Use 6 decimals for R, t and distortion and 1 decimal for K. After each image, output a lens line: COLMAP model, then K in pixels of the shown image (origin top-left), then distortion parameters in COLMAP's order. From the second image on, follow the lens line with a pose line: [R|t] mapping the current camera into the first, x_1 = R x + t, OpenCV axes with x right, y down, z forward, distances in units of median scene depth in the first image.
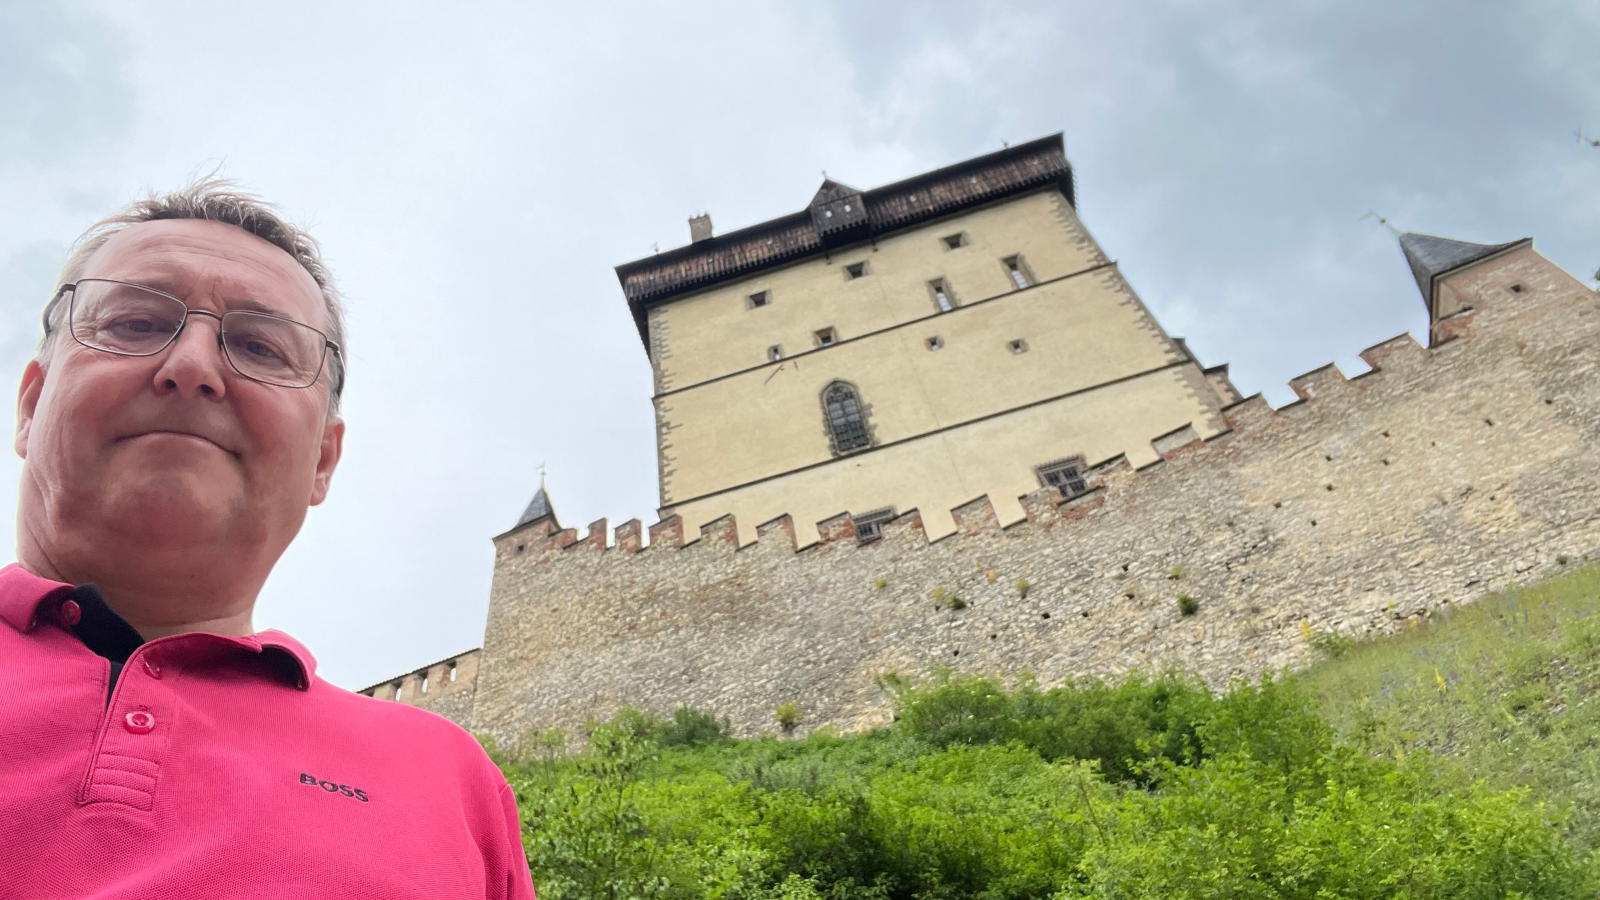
lens RADIAL K [[1131.9, 0, 764.5], [0, 1131.9, 451.9], [0, 0, 1]] dist [-0.001872, -0.000596]
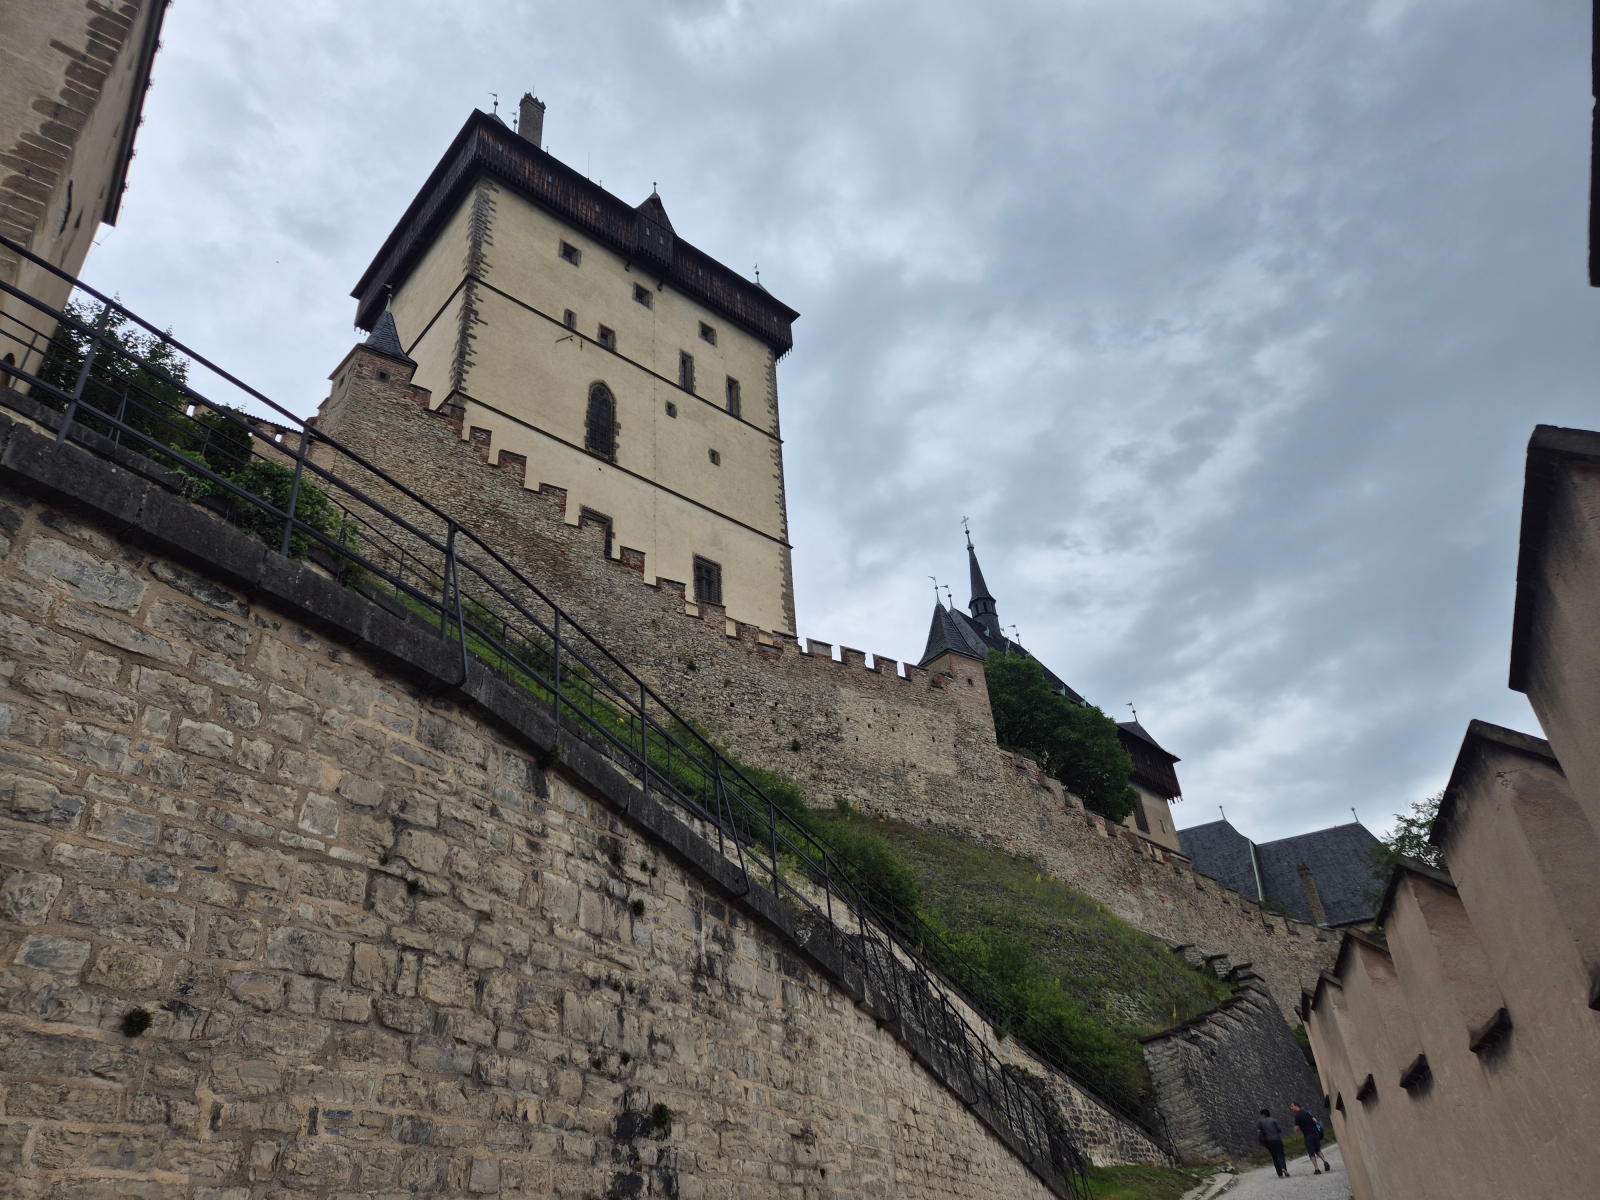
lens RADIAL K [[1056.8, 0, 776.5], [0, 1056.8, 602.5], [0, 0, 1]] dist [0.063173, -0.000395]
pose [[0.562904, 0.505564, 0.653869, -0.505965], [-0.669010, 0.743253, 0.001264, -0.012066], [-0.485351, -0.438156, 0.756607, -0.118205]]
